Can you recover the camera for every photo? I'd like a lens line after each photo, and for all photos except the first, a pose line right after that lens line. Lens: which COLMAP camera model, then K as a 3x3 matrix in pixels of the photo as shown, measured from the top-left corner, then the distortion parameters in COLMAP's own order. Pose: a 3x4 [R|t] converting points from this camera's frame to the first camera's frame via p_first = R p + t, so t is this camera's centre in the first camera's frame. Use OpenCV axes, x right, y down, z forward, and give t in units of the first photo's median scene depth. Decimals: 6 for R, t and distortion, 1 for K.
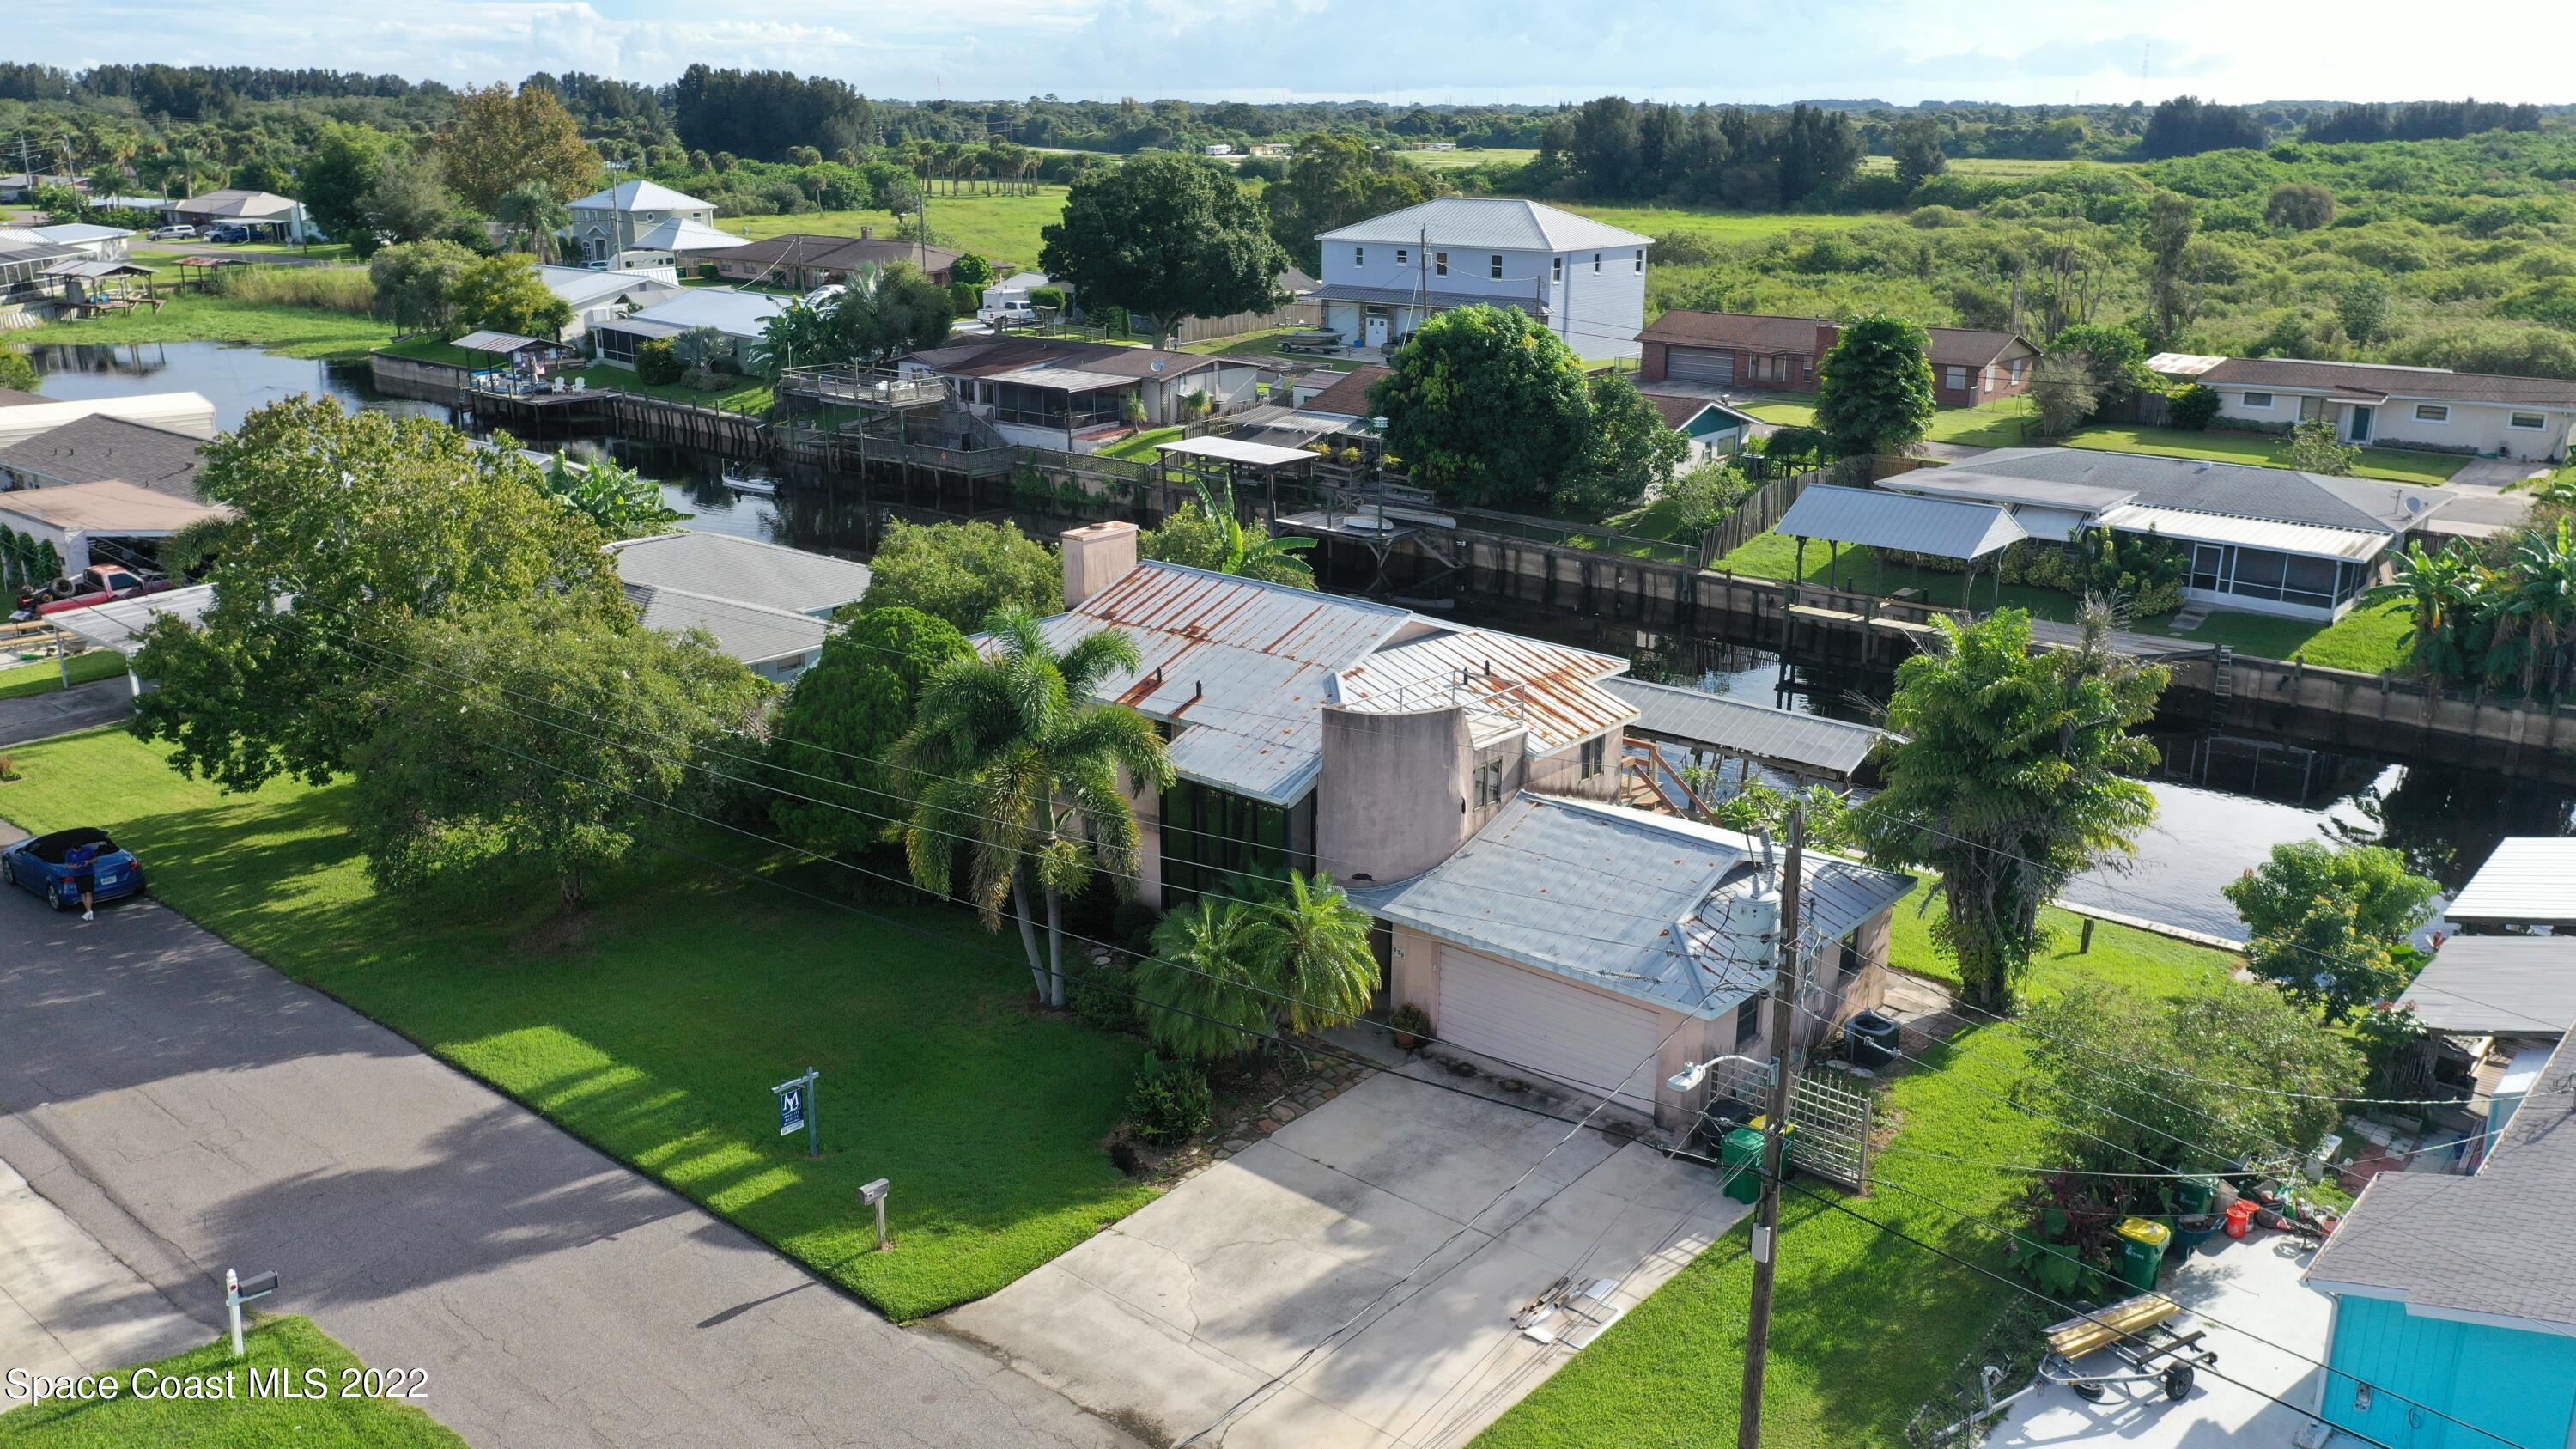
lens RADIAL K [[2056.2, 0, 1289.0], [0, 2056.2, 726.6], [0, 0, 1]] dist [0.015276, 0.006437]
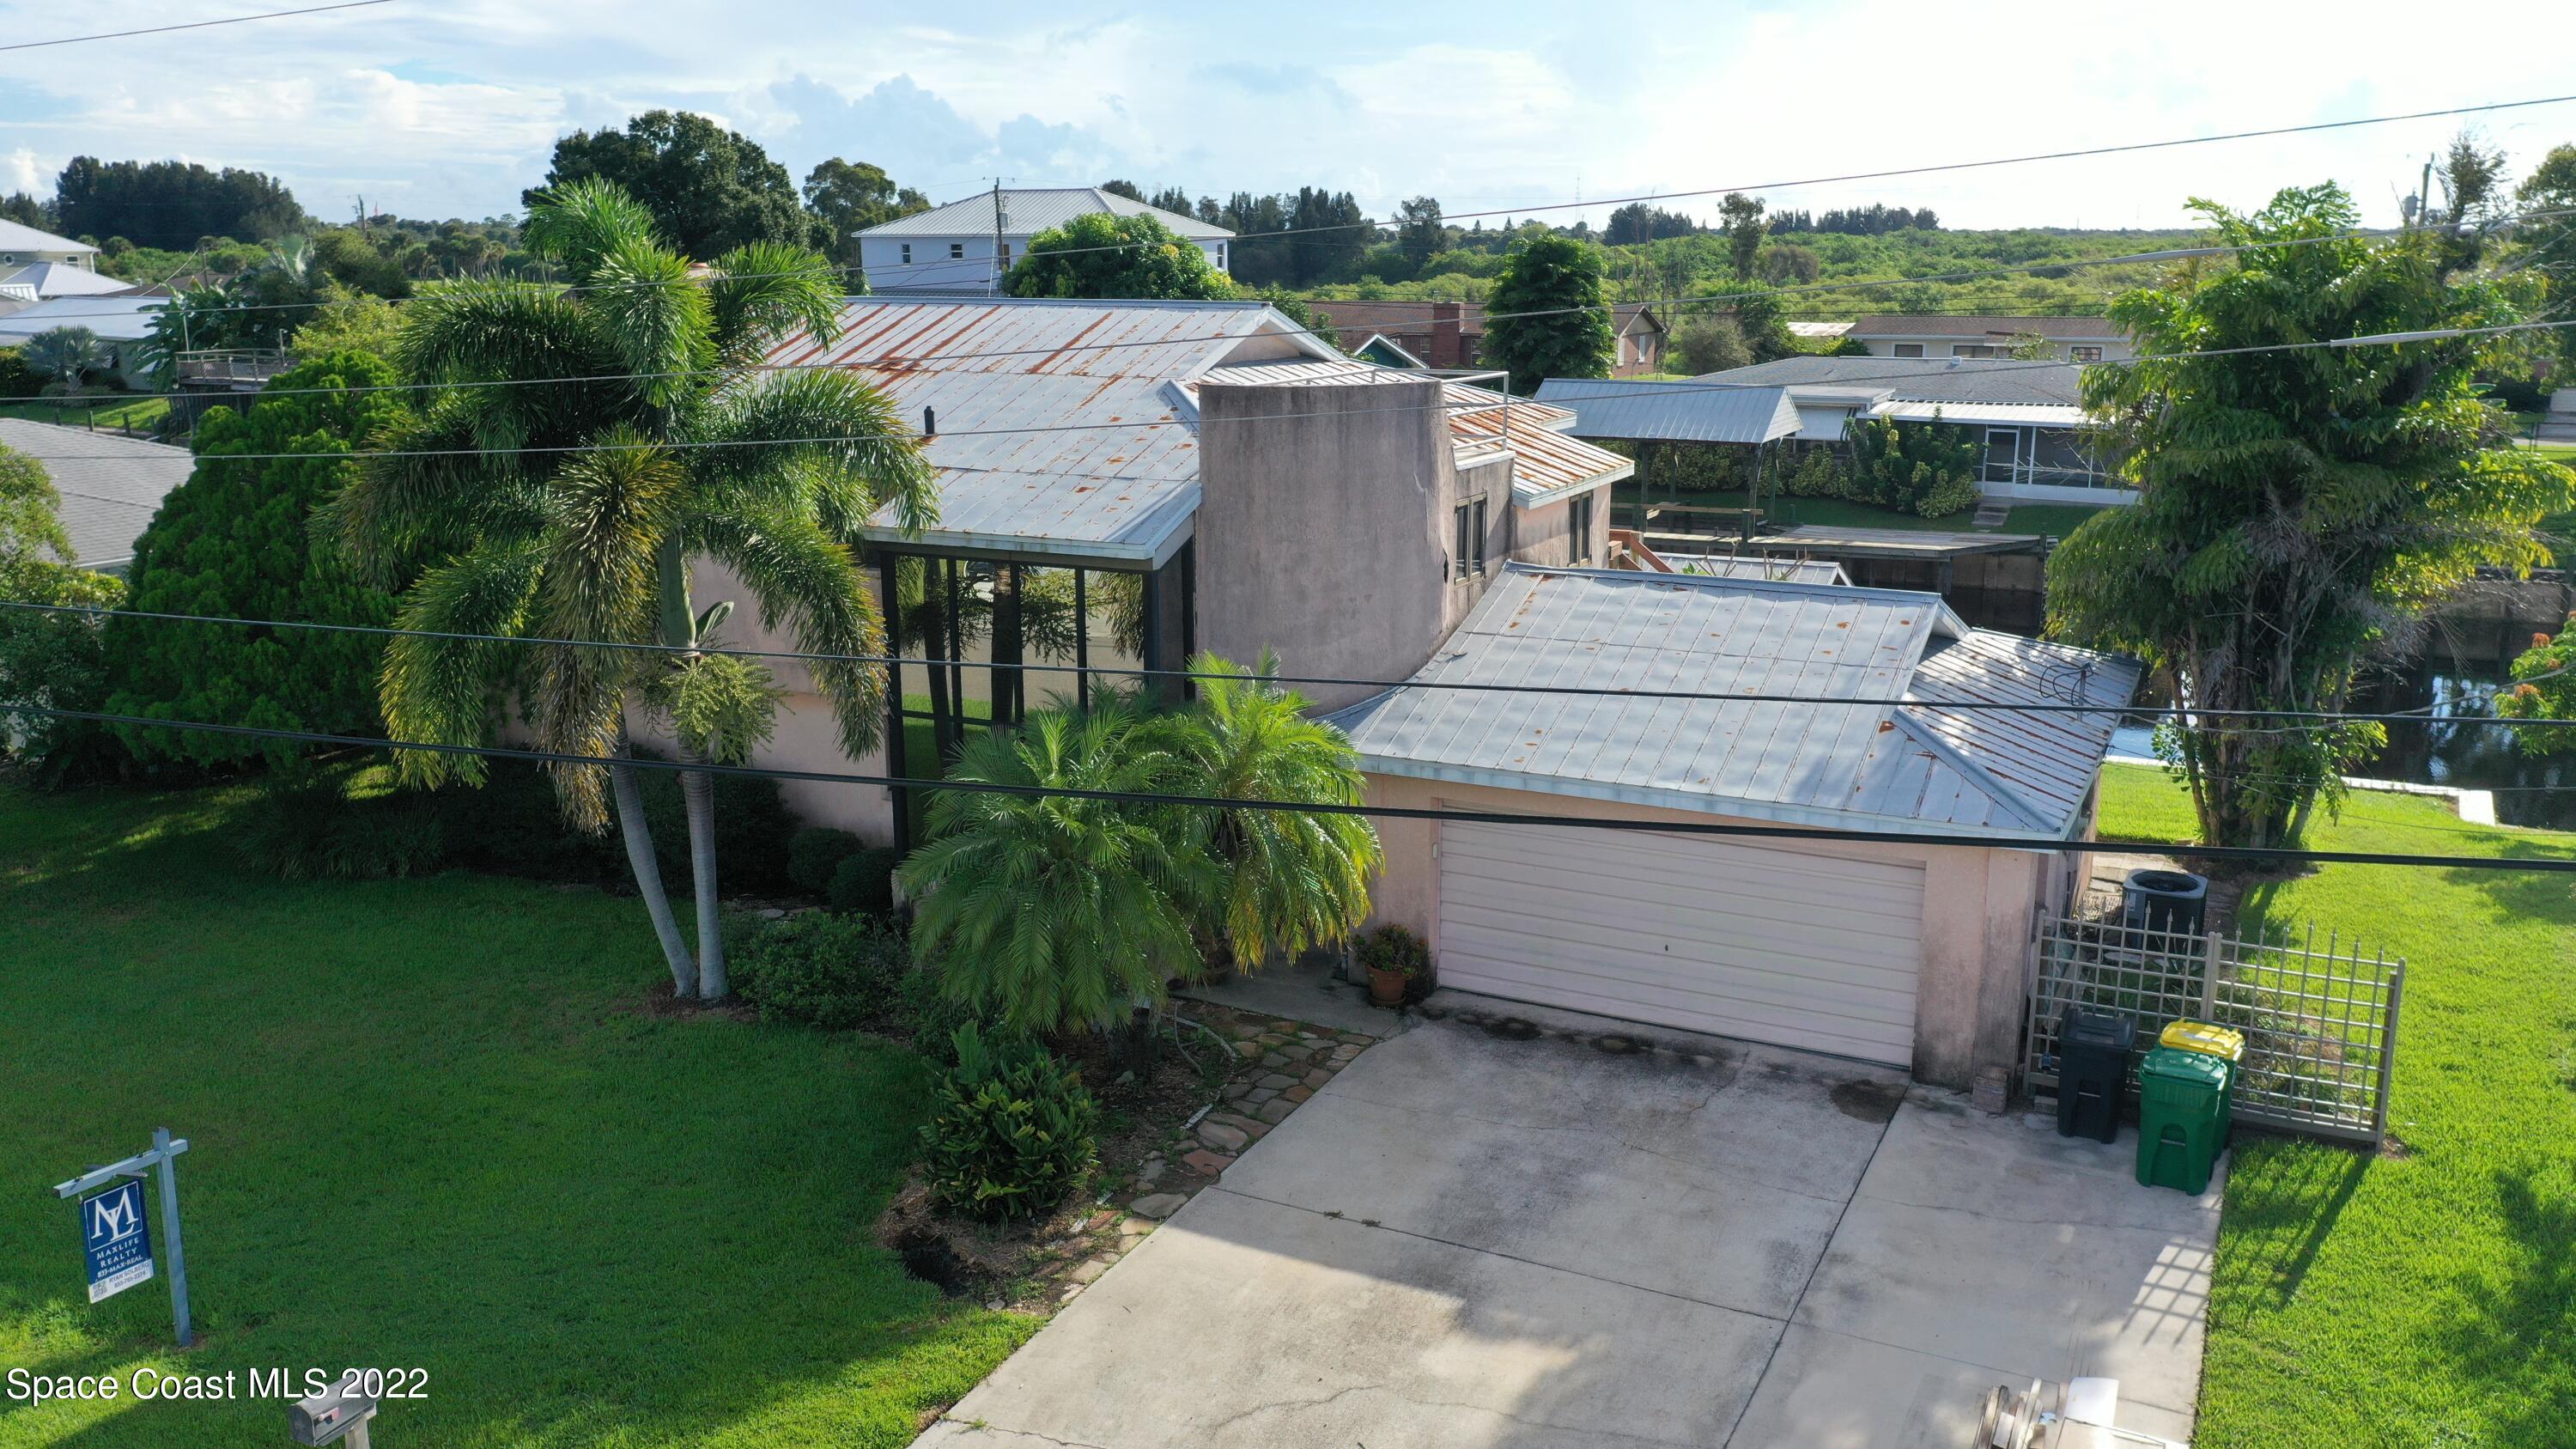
lens RADIAL K [[2056.2, 0, 1288.5], [0, 2056.2, 722.9], [0, 0, 1]] dist [0.015276, 0.006437]
pose [[0.970484, -0.060367, 0.233489, -0.080896], [0.074882, 0.995740, -0.053801, 0.096164], [-0.229247, 0.069698, 0.970870, 0.417605]]
